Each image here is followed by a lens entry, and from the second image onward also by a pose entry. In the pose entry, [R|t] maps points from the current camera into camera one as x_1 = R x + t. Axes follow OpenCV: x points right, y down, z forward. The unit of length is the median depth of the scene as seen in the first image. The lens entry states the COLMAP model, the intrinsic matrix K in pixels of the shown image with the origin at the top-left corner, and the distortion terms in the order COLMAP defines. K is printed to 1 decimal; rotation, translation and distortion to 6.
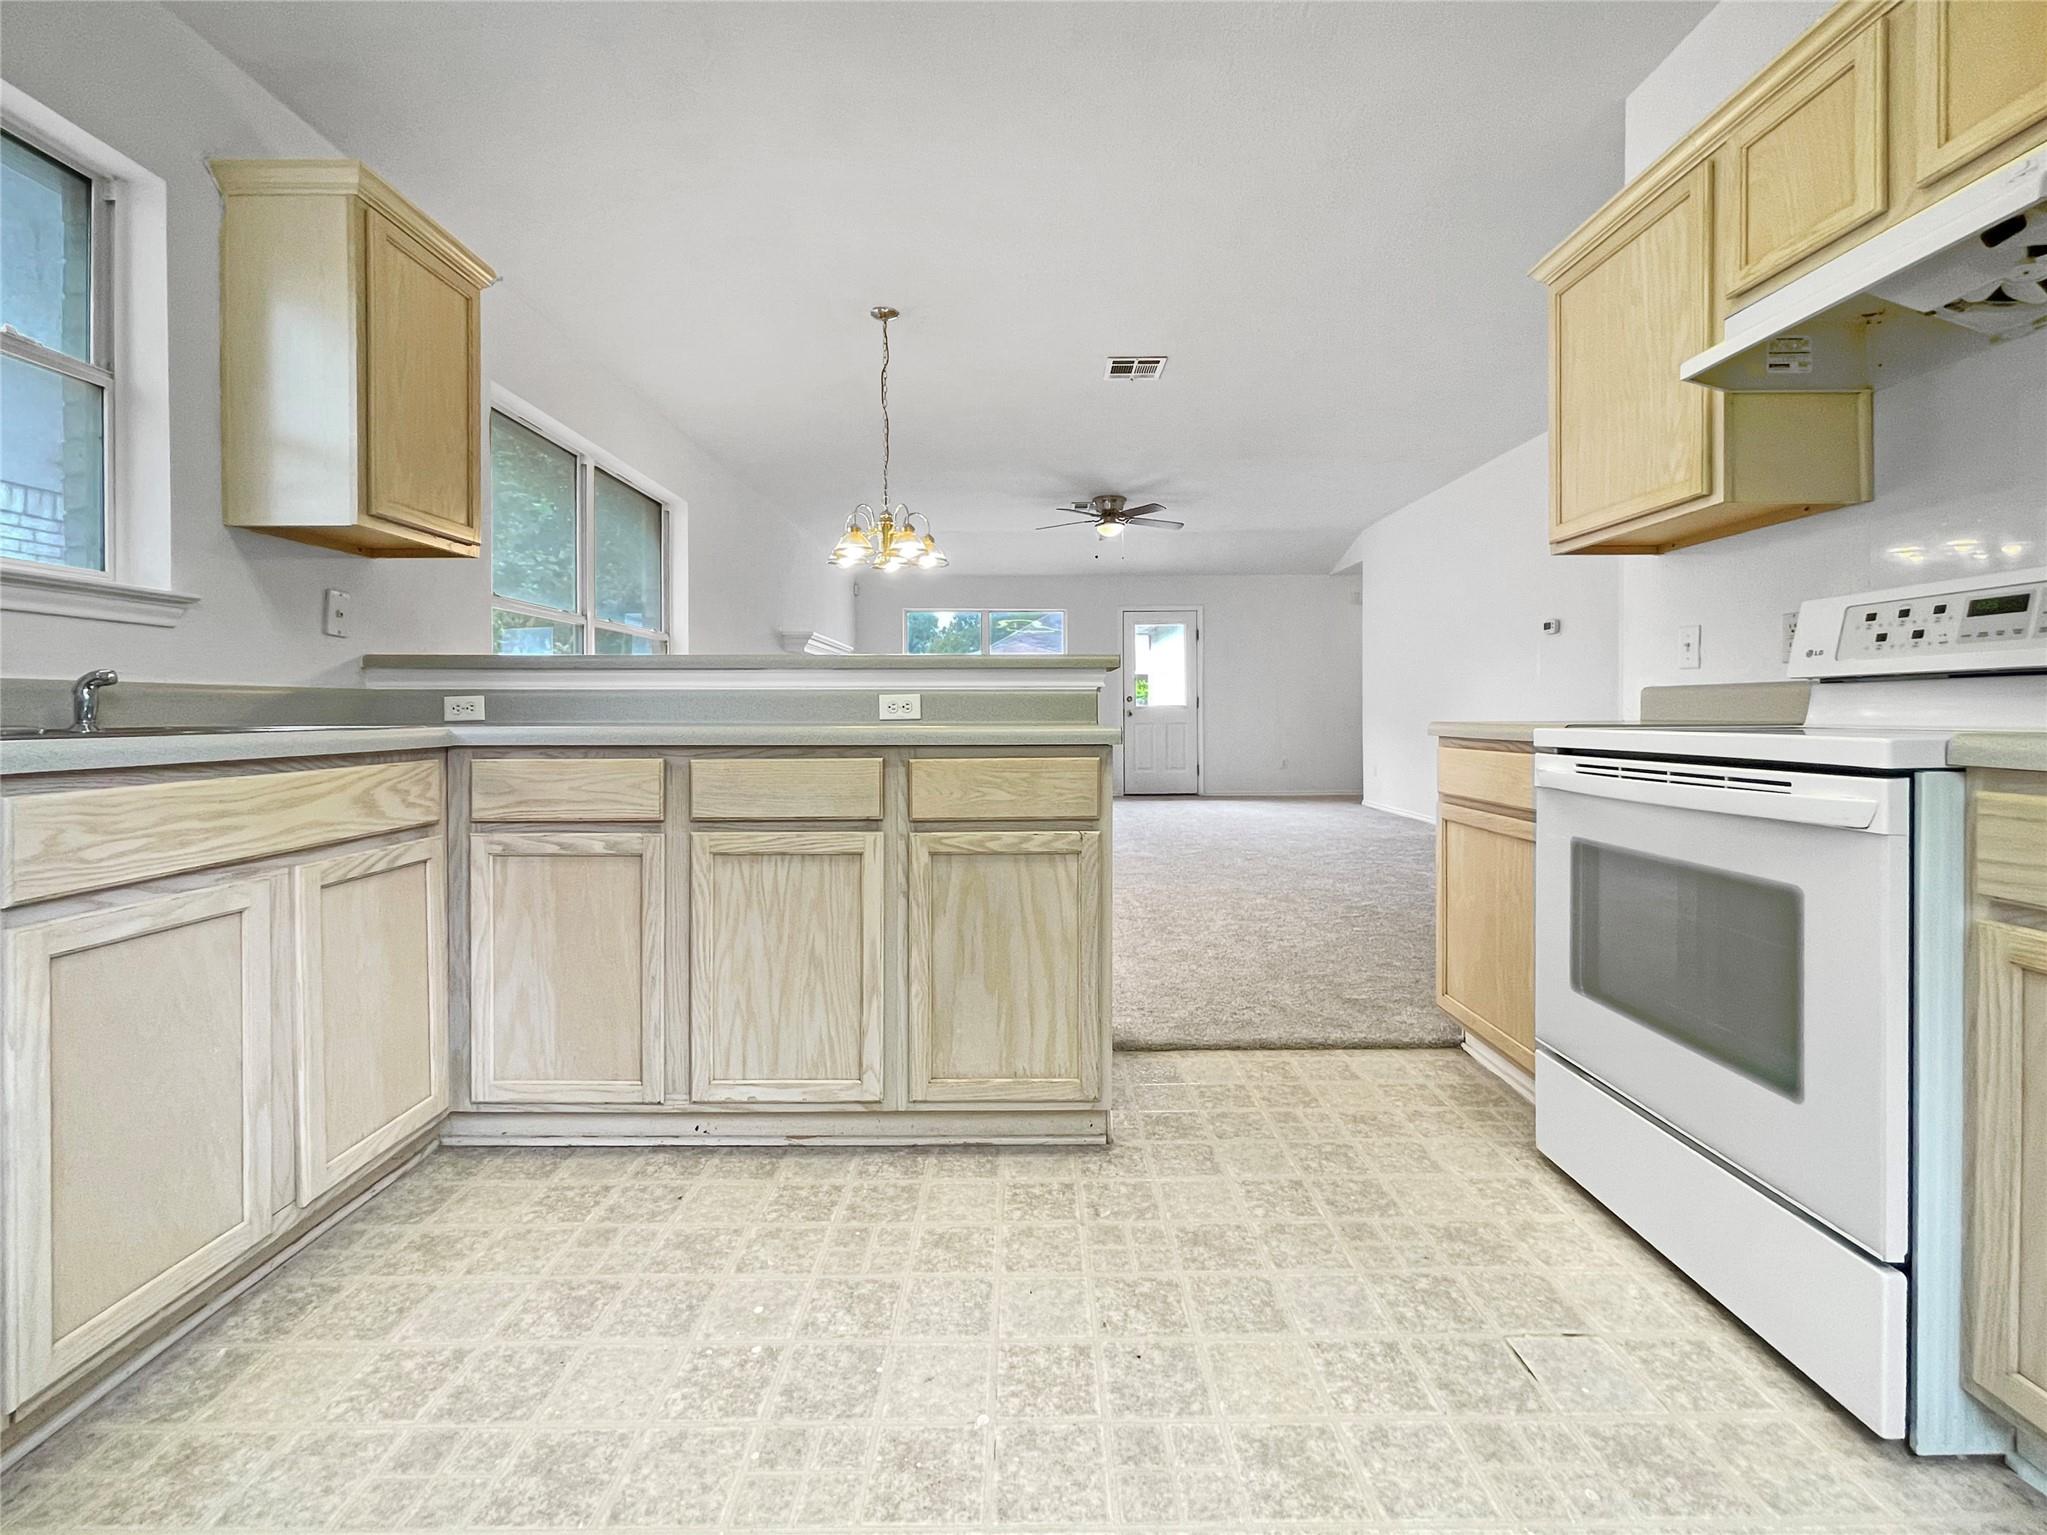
lens RADIAL K [[880.6, 0, 1023.2], [0, 880.6, 716.7], [0, 0, 1]] dist [-0.000176, -0.000591]
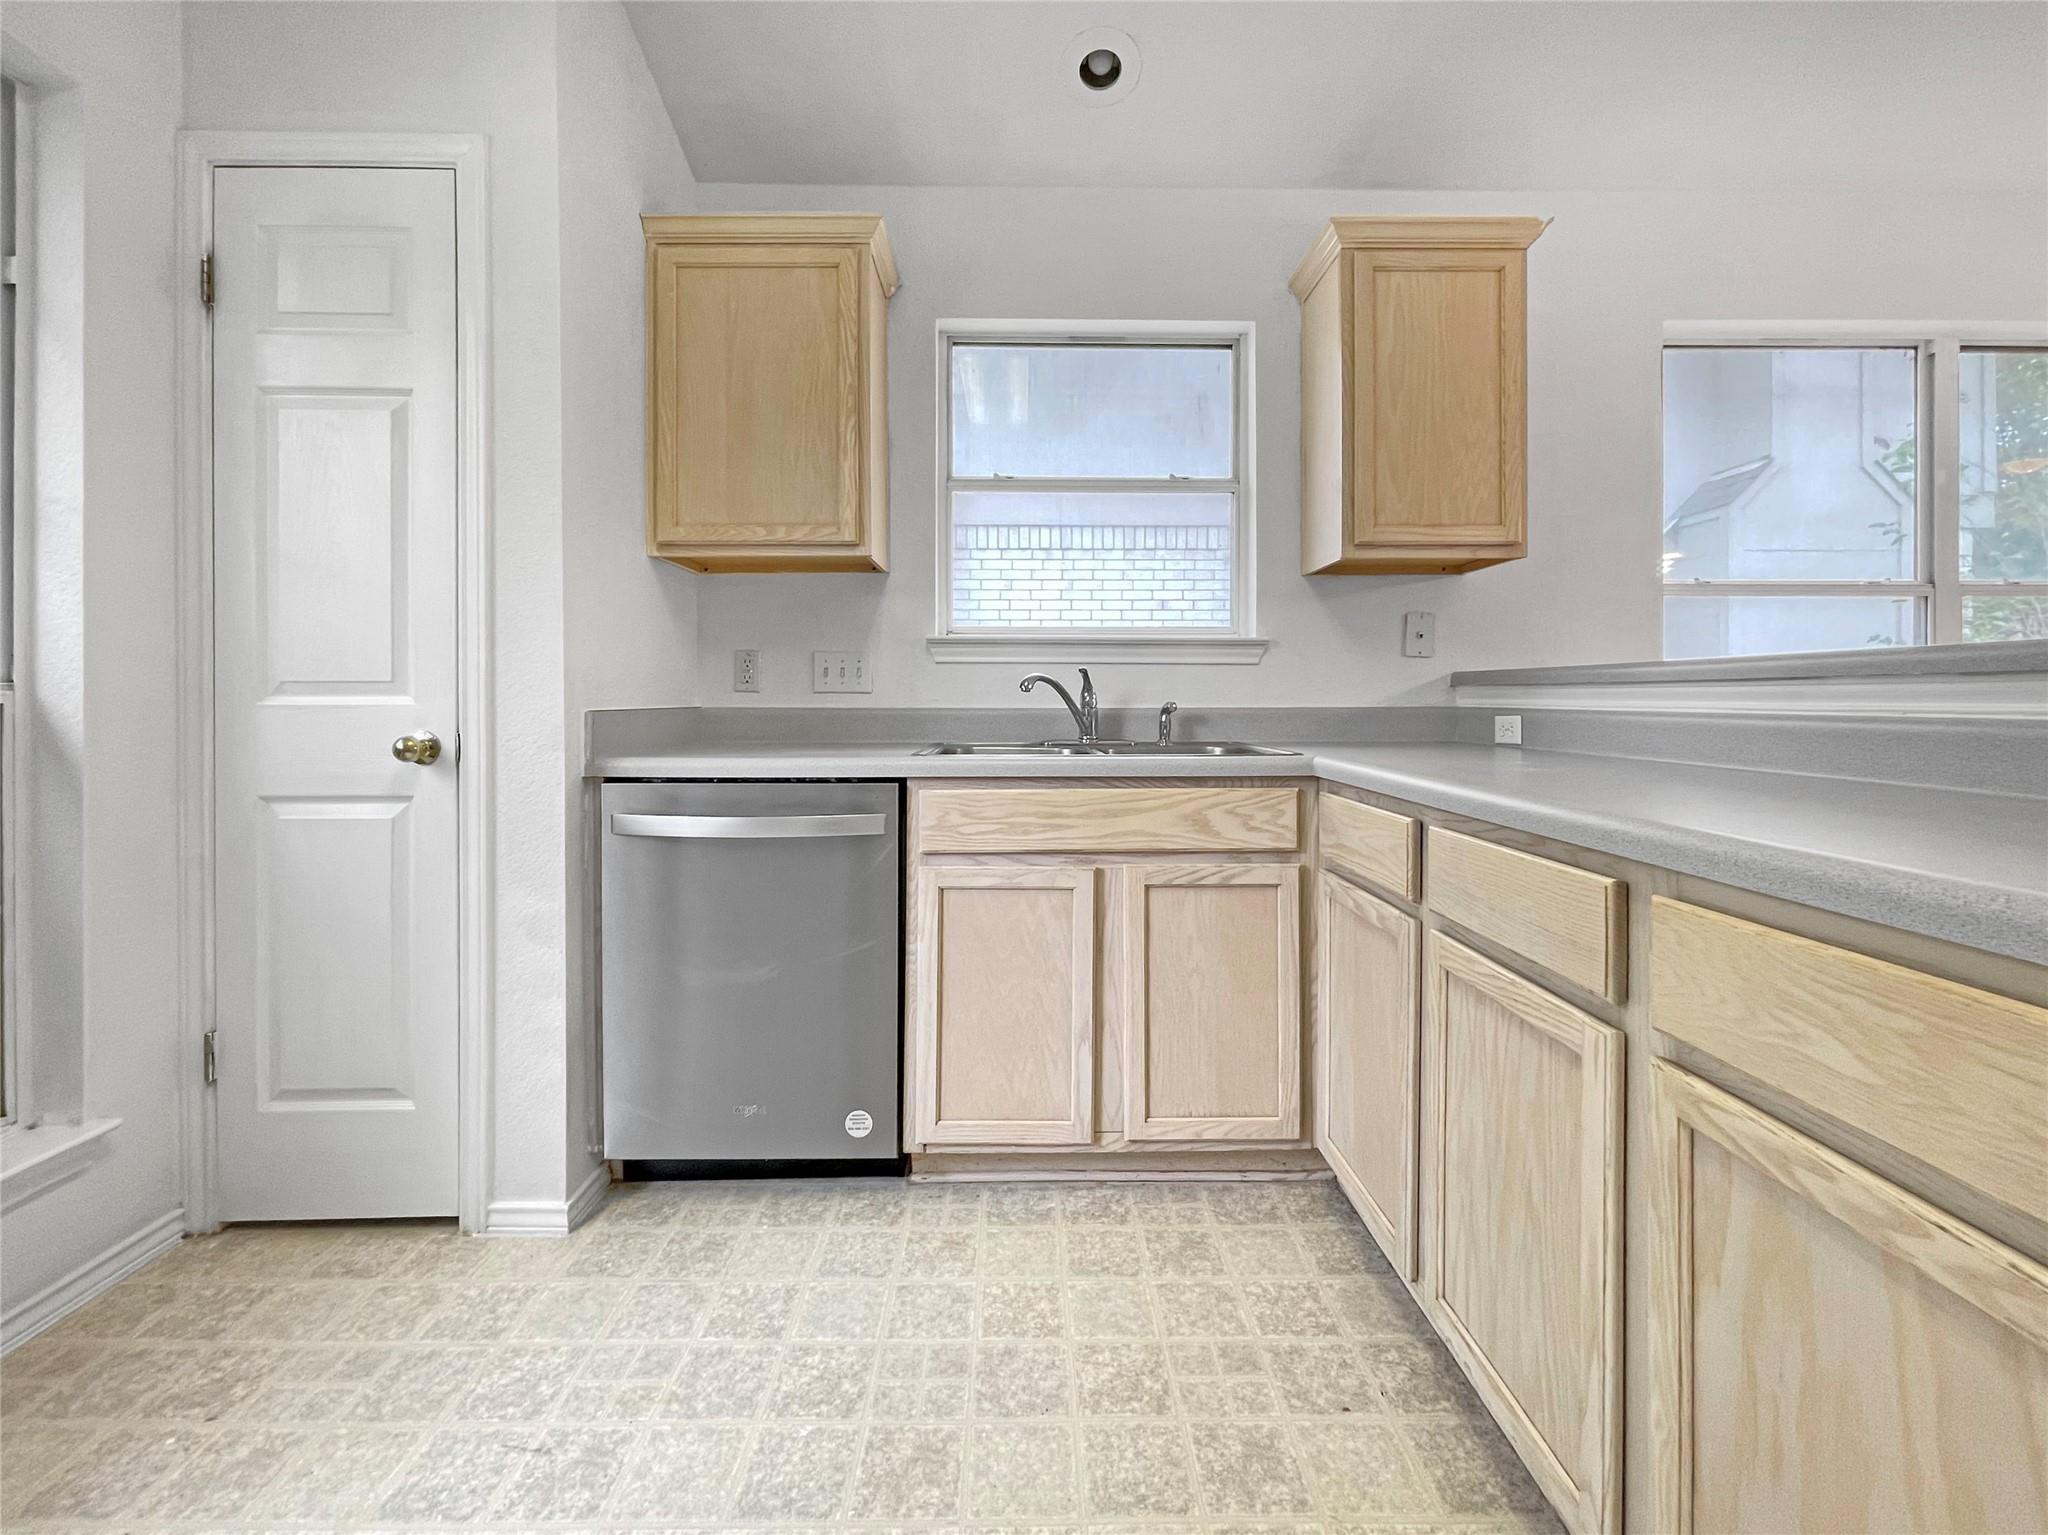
lens RADIAL K [[871.4, 0, 1026.6], [0, 871.4, 701.9], [0, 0, 1]] dist [-0.003491, 0.000125]
pose [[0.005317, 0.006003, -0.999968, 0.347906], [-0.004837, 0.999970, 0.005977, -0.057576], [0.999974, 0.004805, 0.005346, 0.735550]]
